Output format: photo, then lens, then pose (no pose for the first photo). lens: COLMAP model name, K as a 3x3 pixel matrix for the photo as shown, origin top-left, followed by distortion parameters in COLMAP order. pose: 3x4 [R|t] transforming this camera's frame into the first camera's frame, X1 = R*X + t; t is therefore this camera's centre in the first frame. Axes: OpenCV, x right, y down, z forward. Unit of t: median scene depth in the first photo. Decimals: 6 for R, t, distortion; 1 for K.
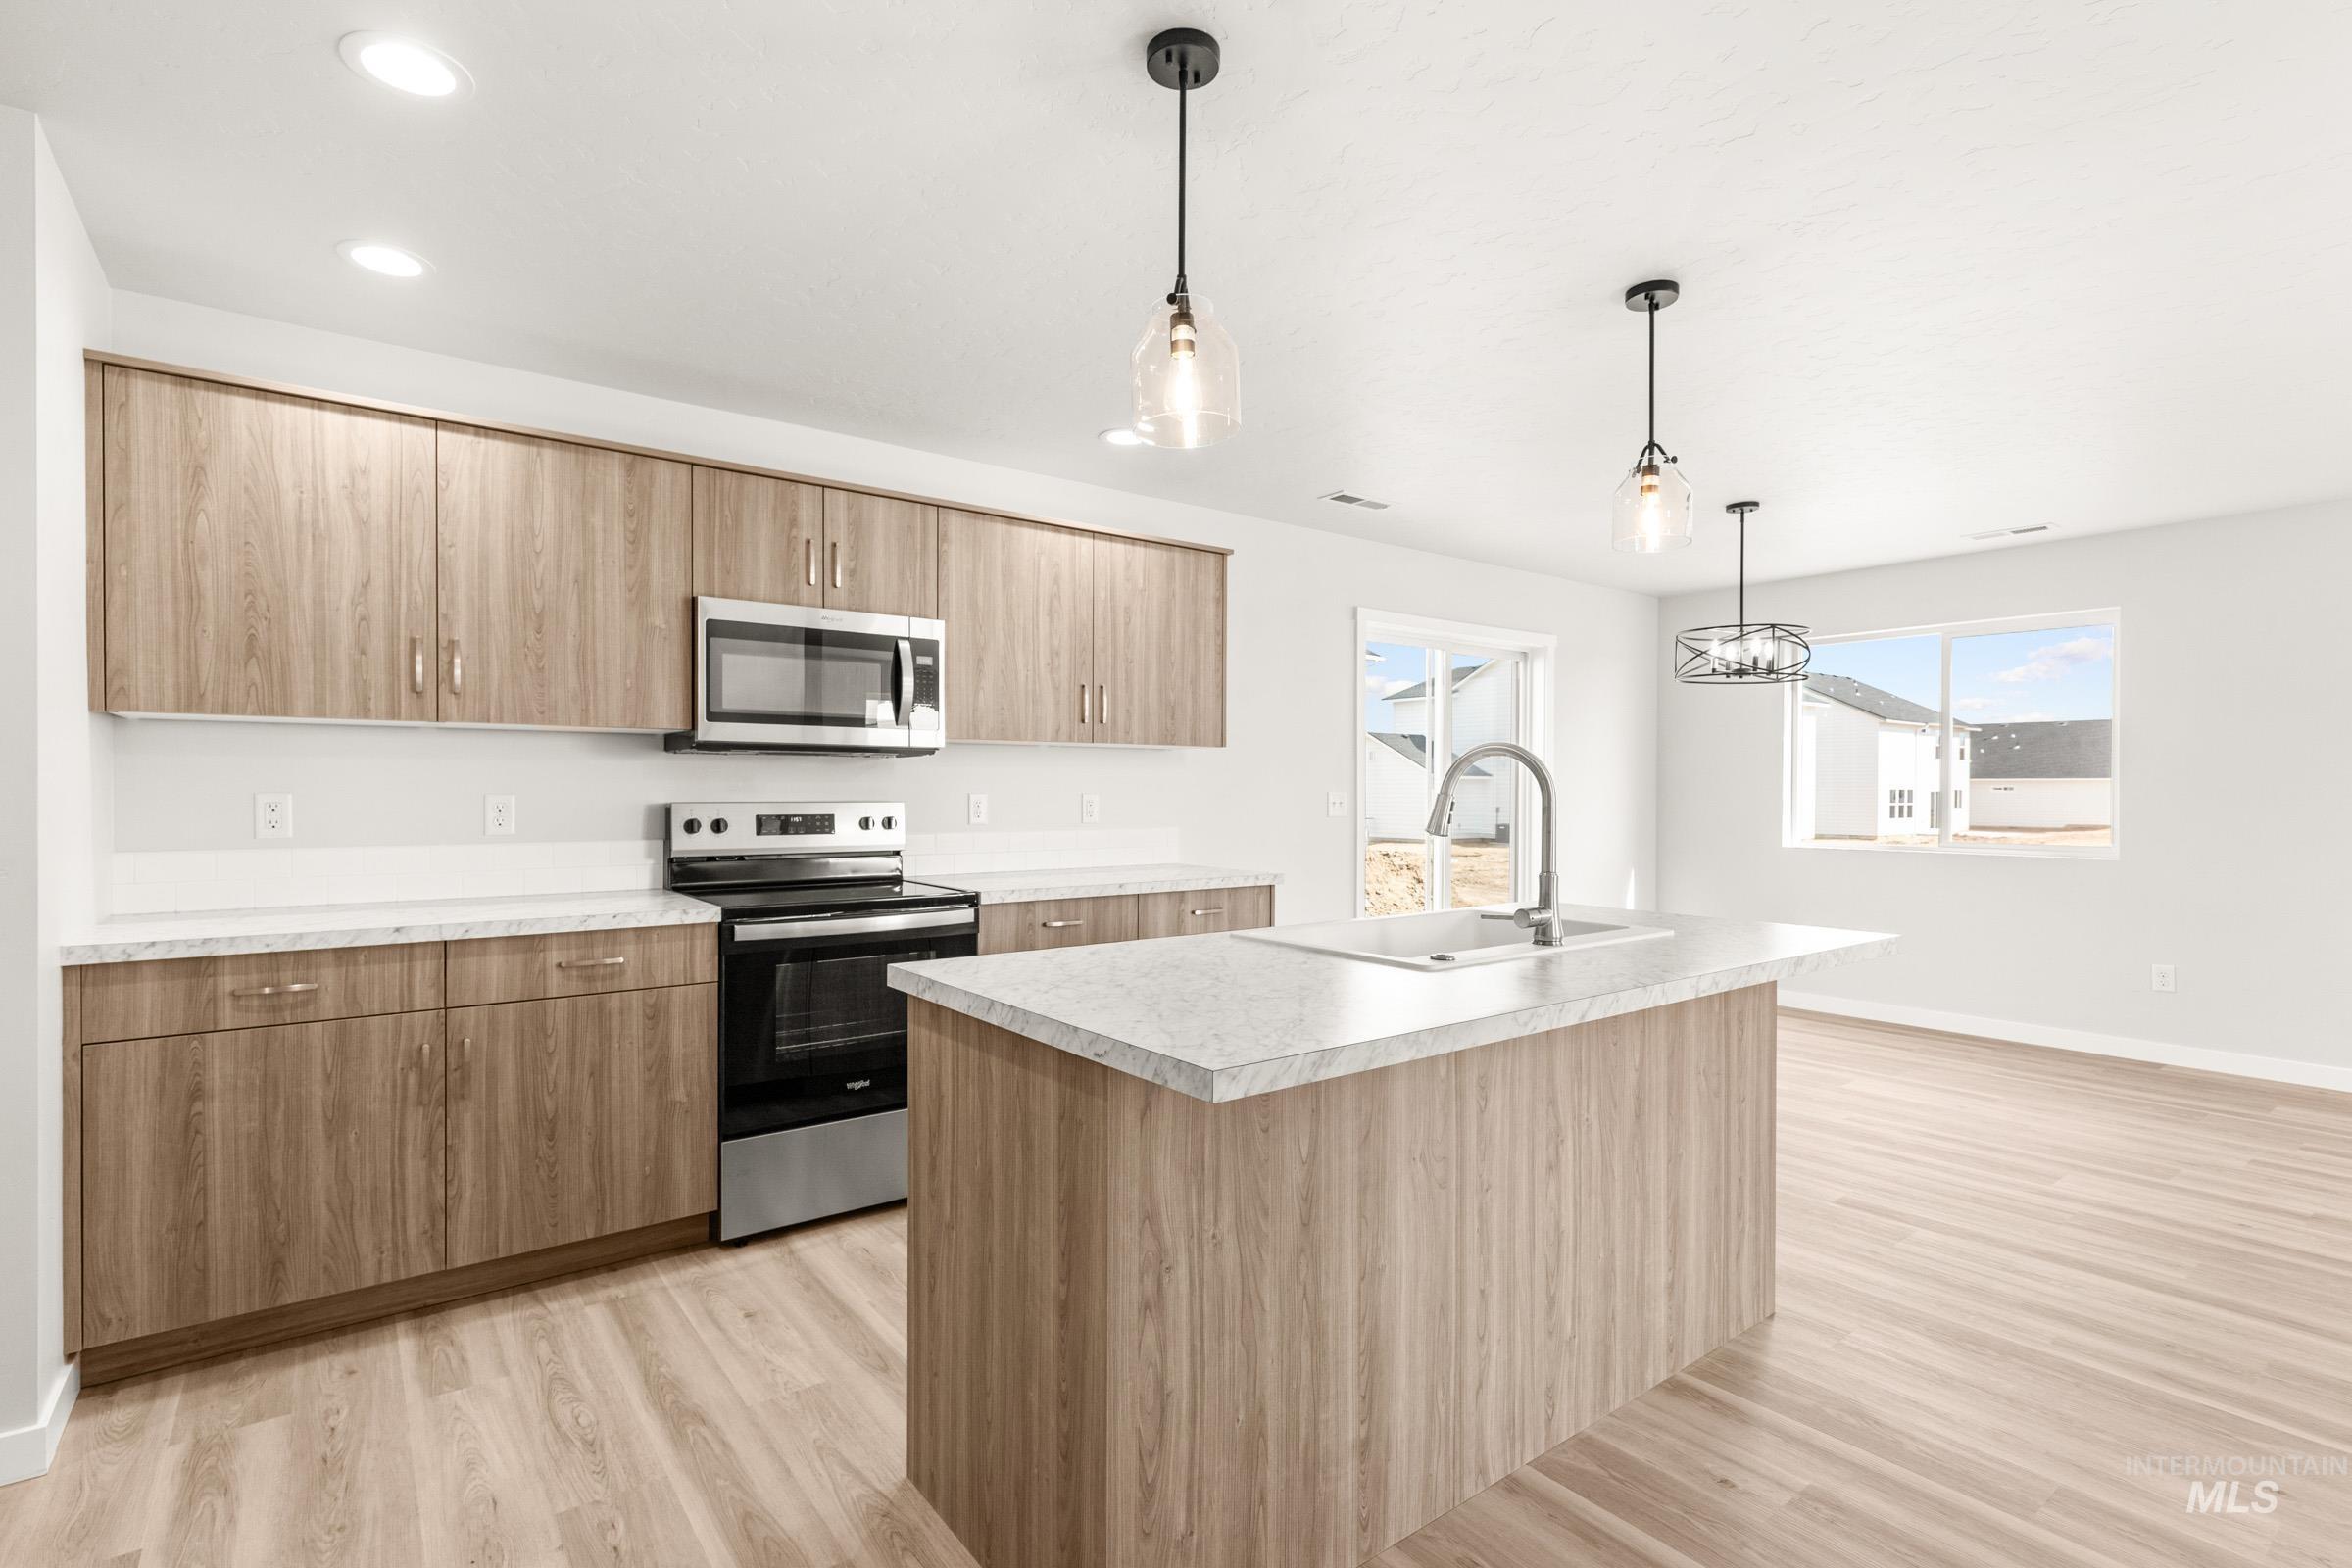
lens RADIAL K [[1103.9, 0, 1172.8], [0, 1103.9, 791.2], [0, 0, 1]] dist [0.001820, -0.000322]
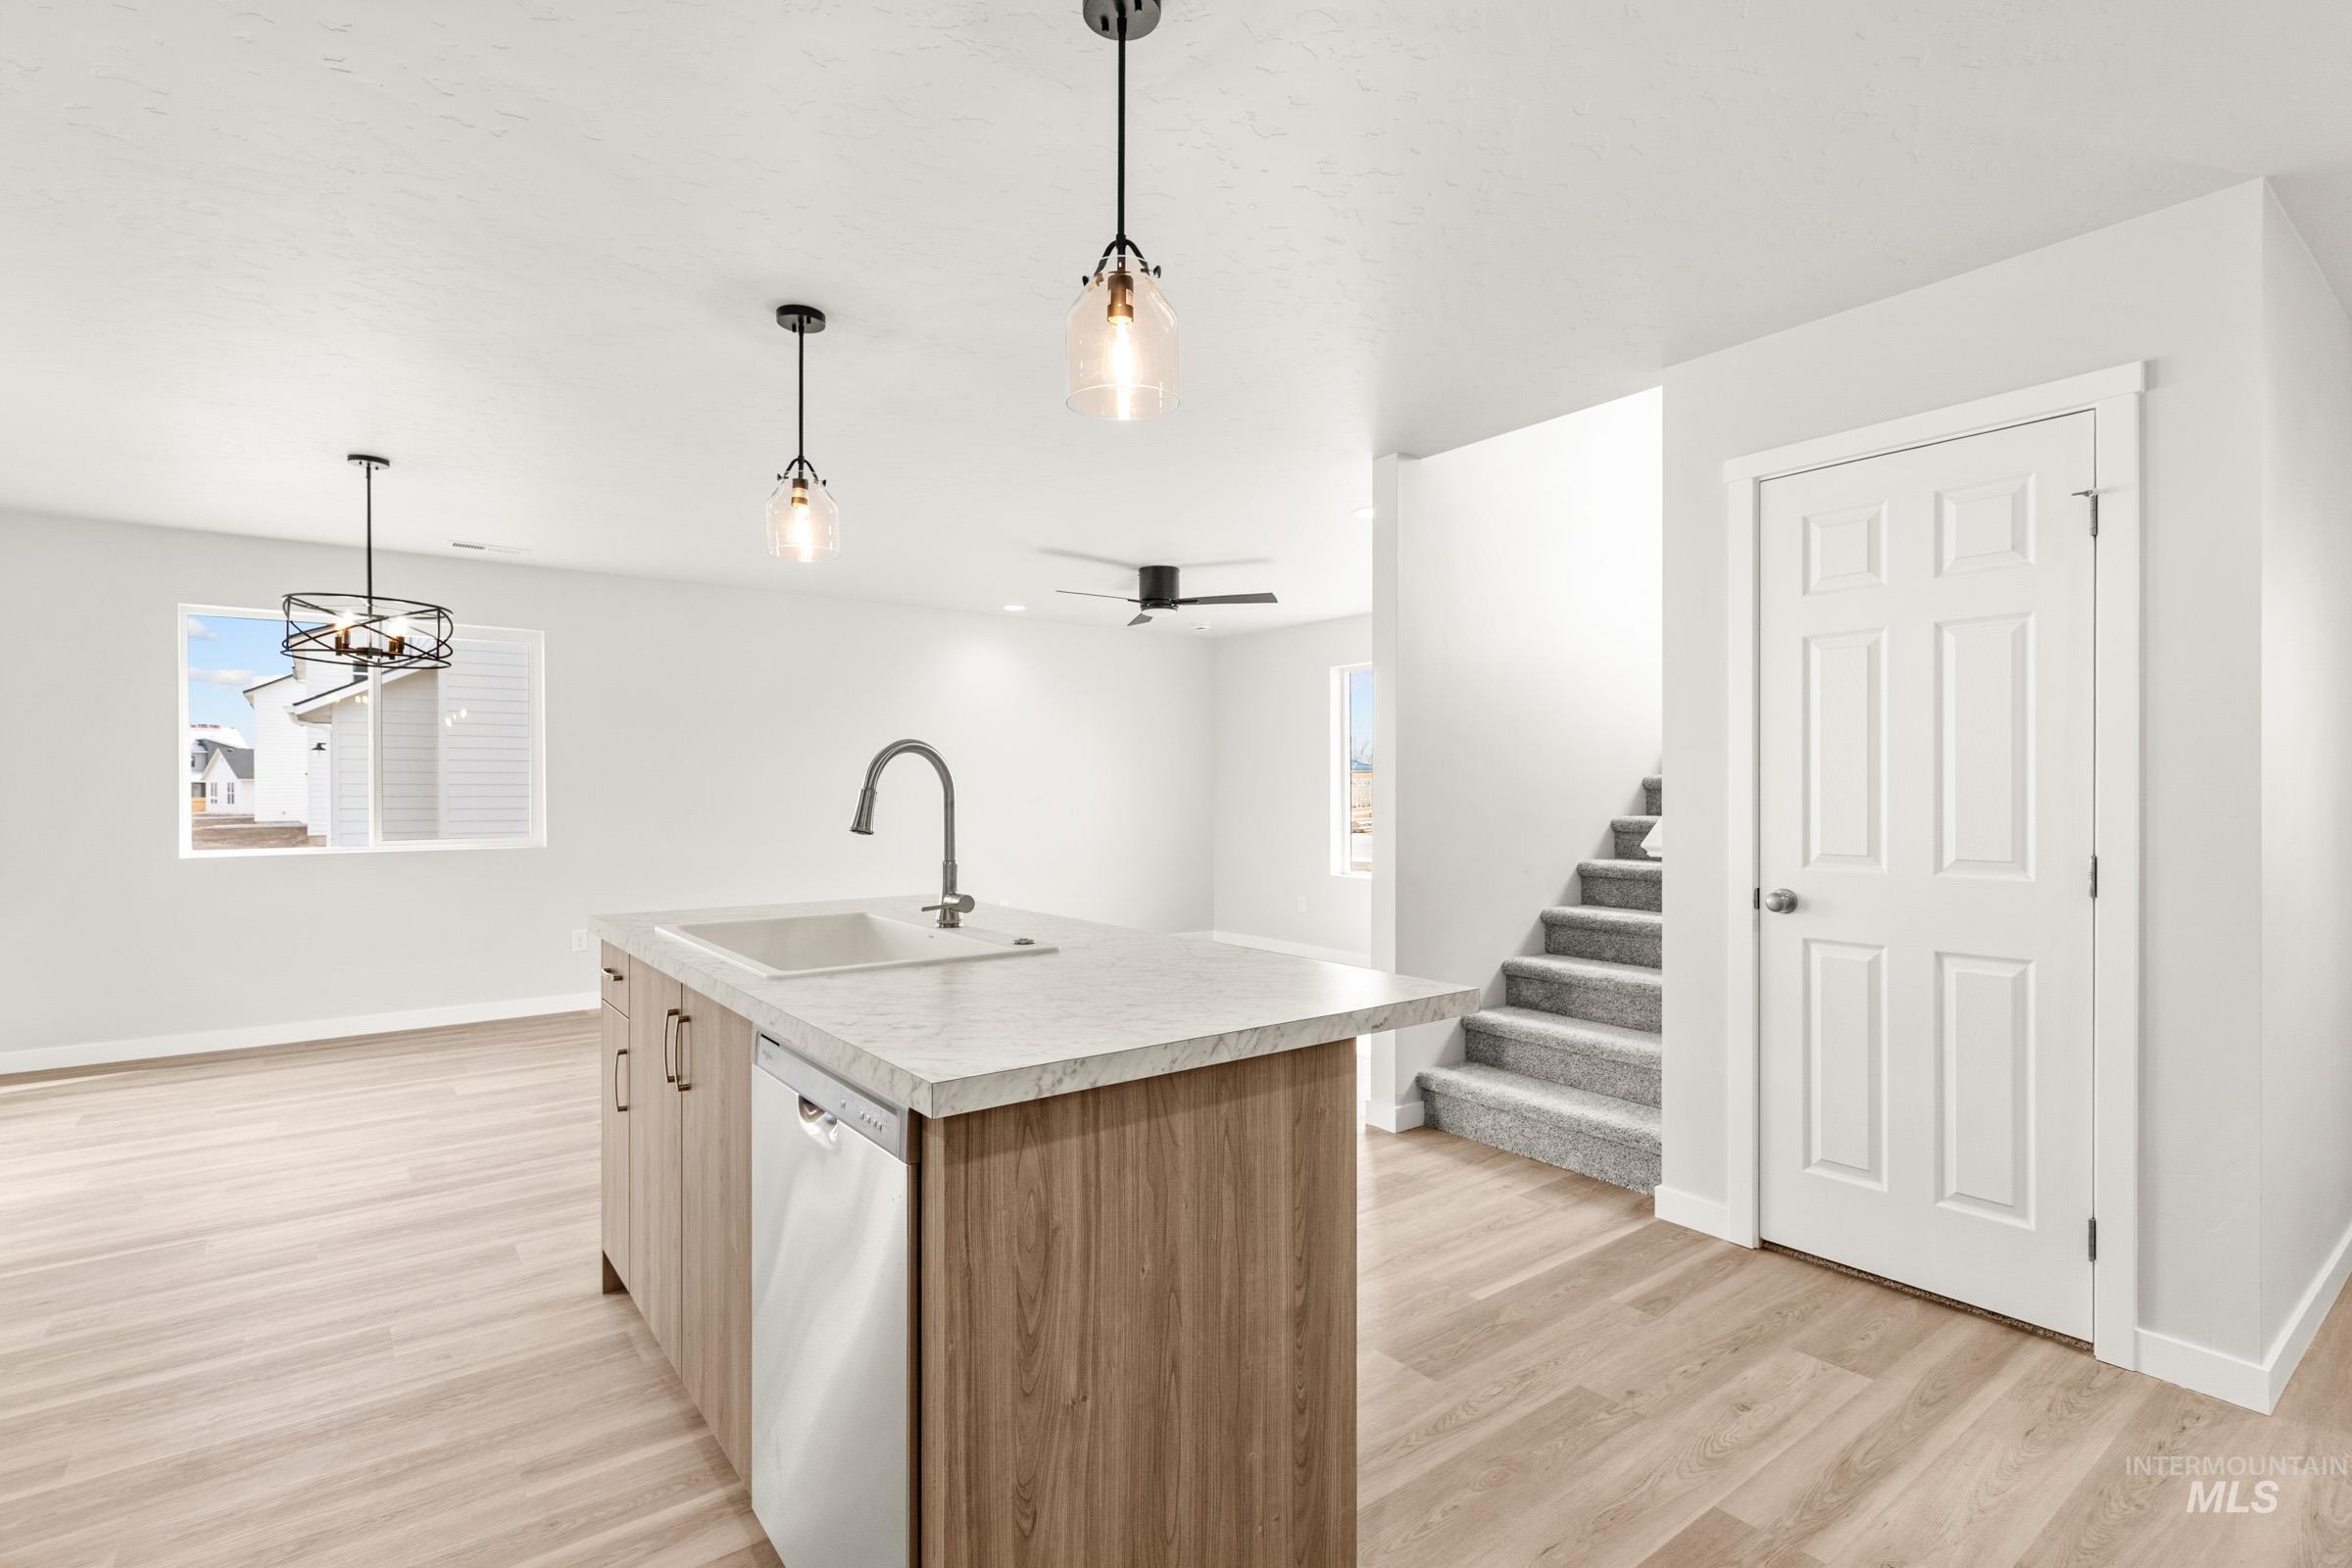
lens RADIAL K [[1110.5, 0, 1173.7], [0, 1110.5, 772.9], [0, 0, 1]] dist [0.003786, -0.000269]
pose [[-0.001875, 0.007215, 0.999972, -0.606810], [0.005239, 0.999960, -0.007205, -0.003145], [-0.999985, 0.005226, -0.001913, 0.619353]]
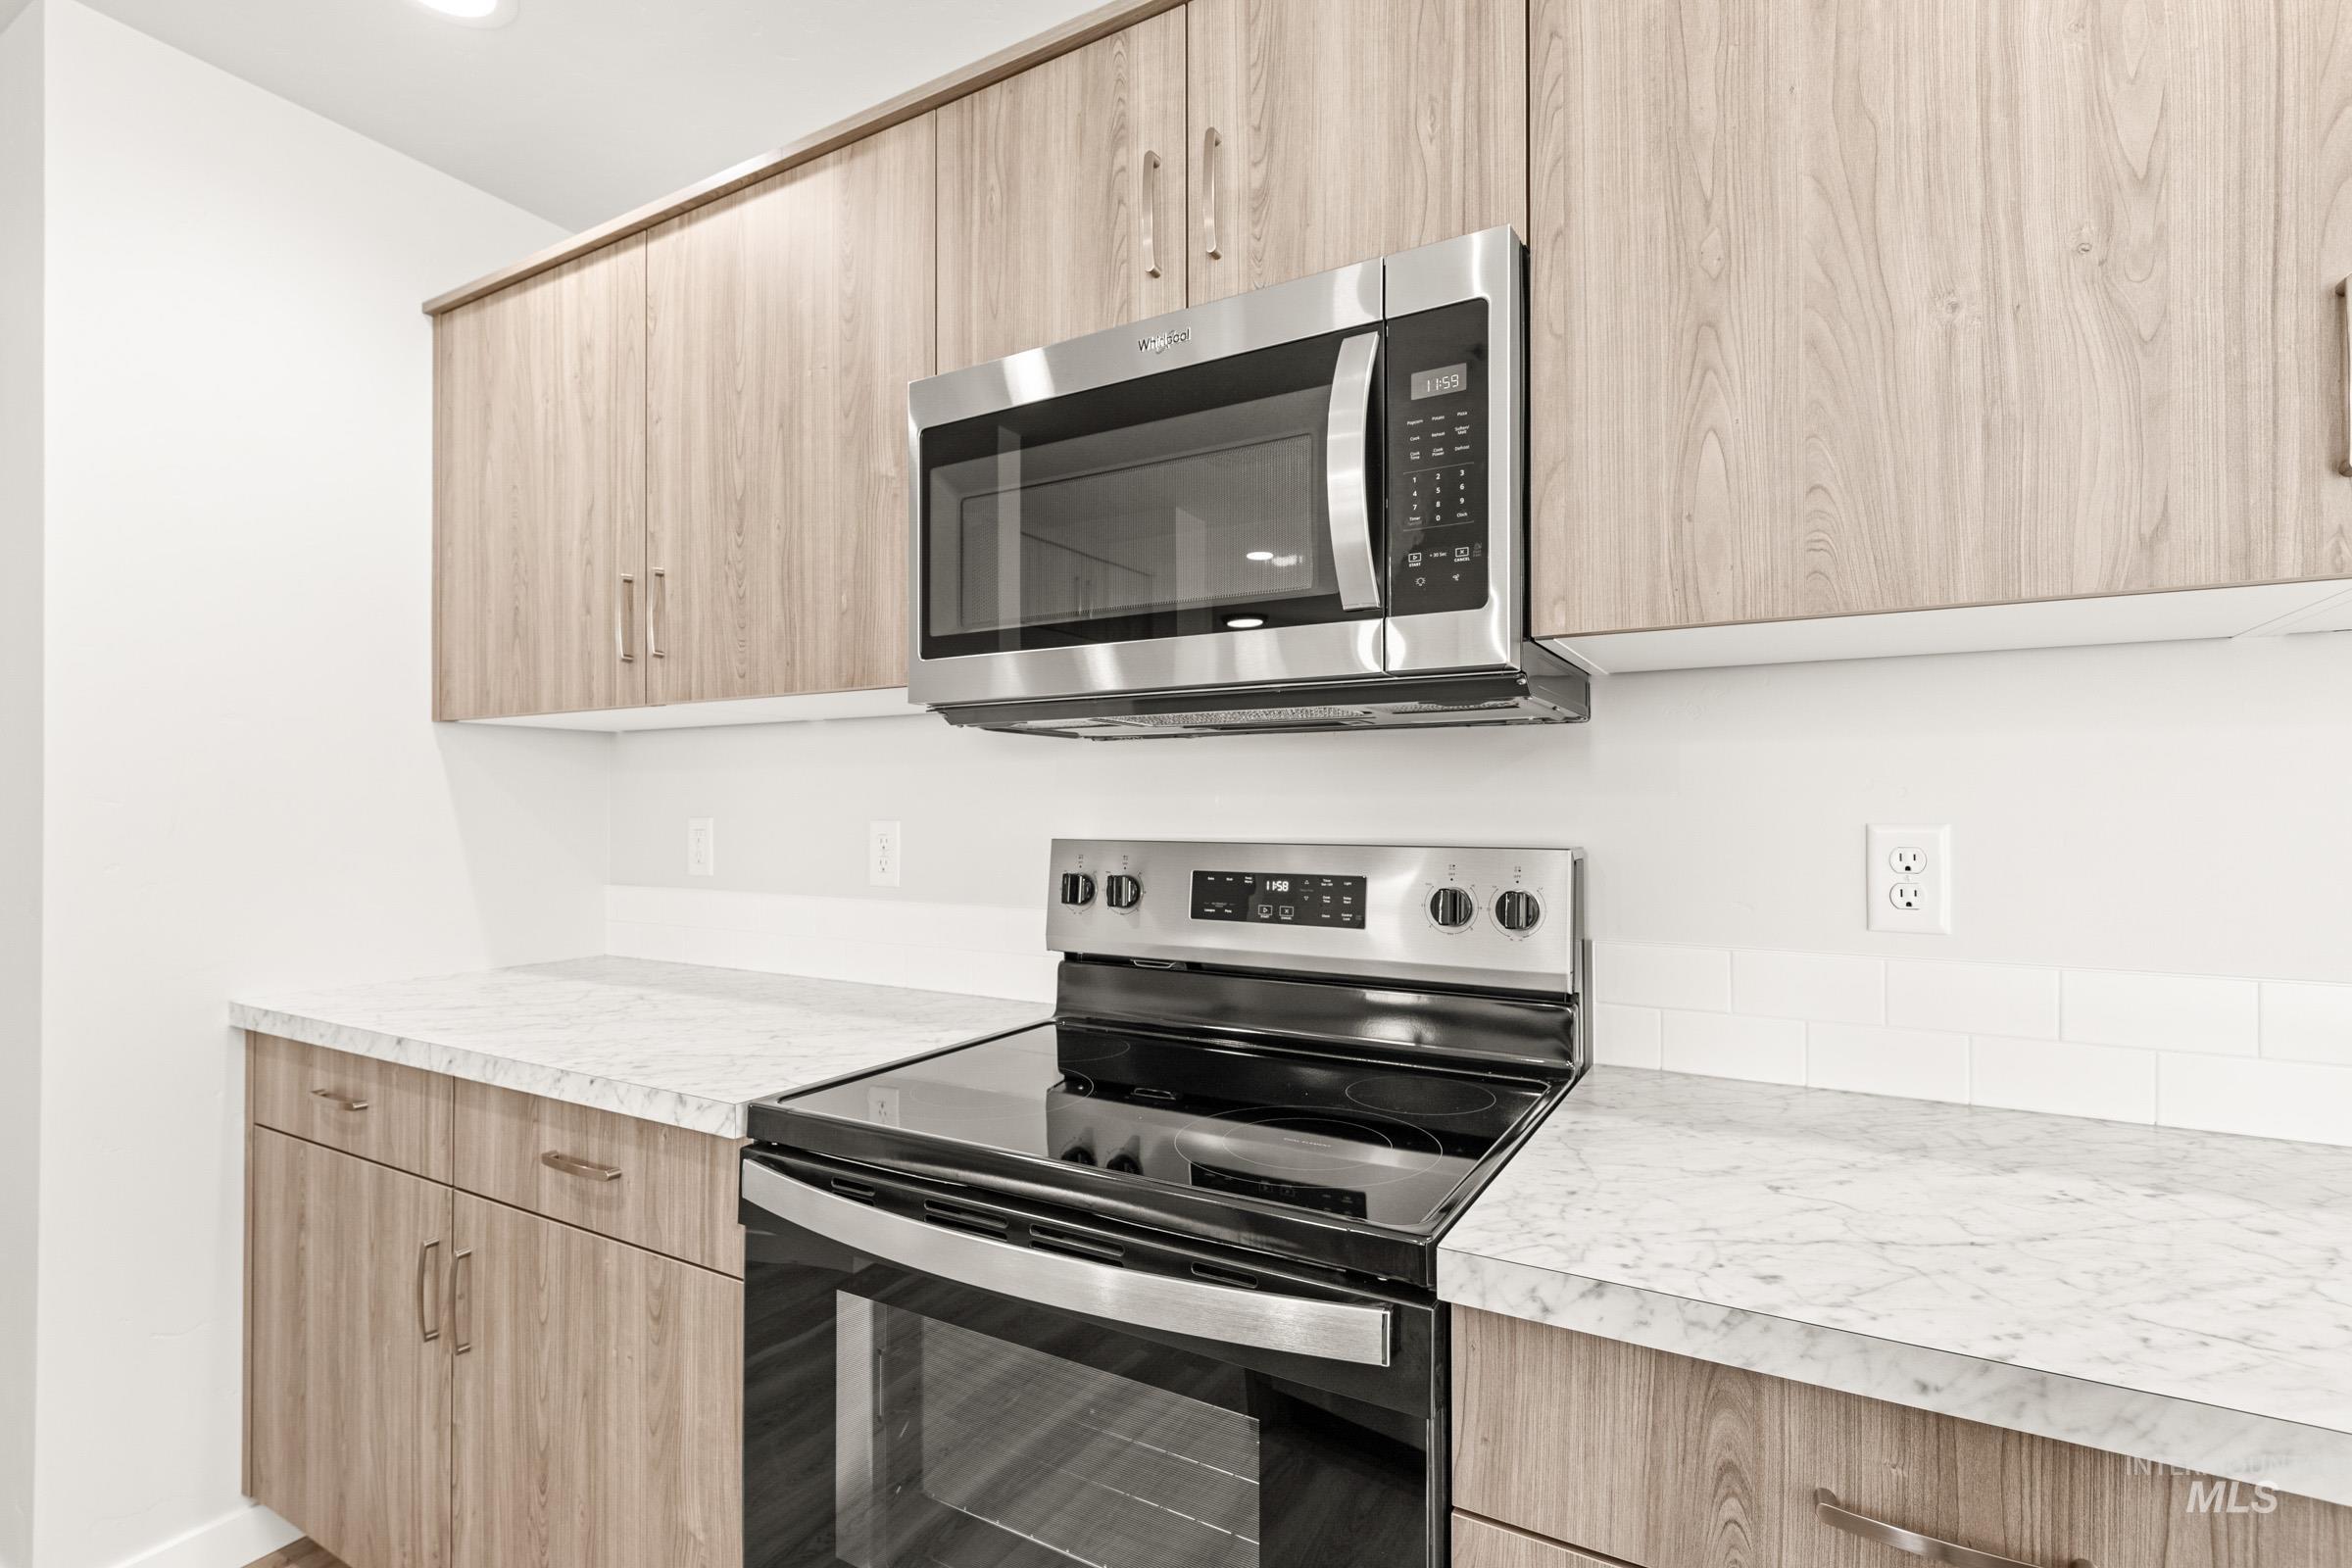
lens RADIAL K [[1098.3, 0, 1176.1], [0, 1098.3, 804.6], [0, 0, 1]] dist [0.001842, -0.000205]
pose [[0.387204, -0.008724, -0.921953, 0.026711], [-0.002311, 0.999943, -0.010432, -0.000664], [0.921991, 0.006170, 0.387161, 1.031151]]
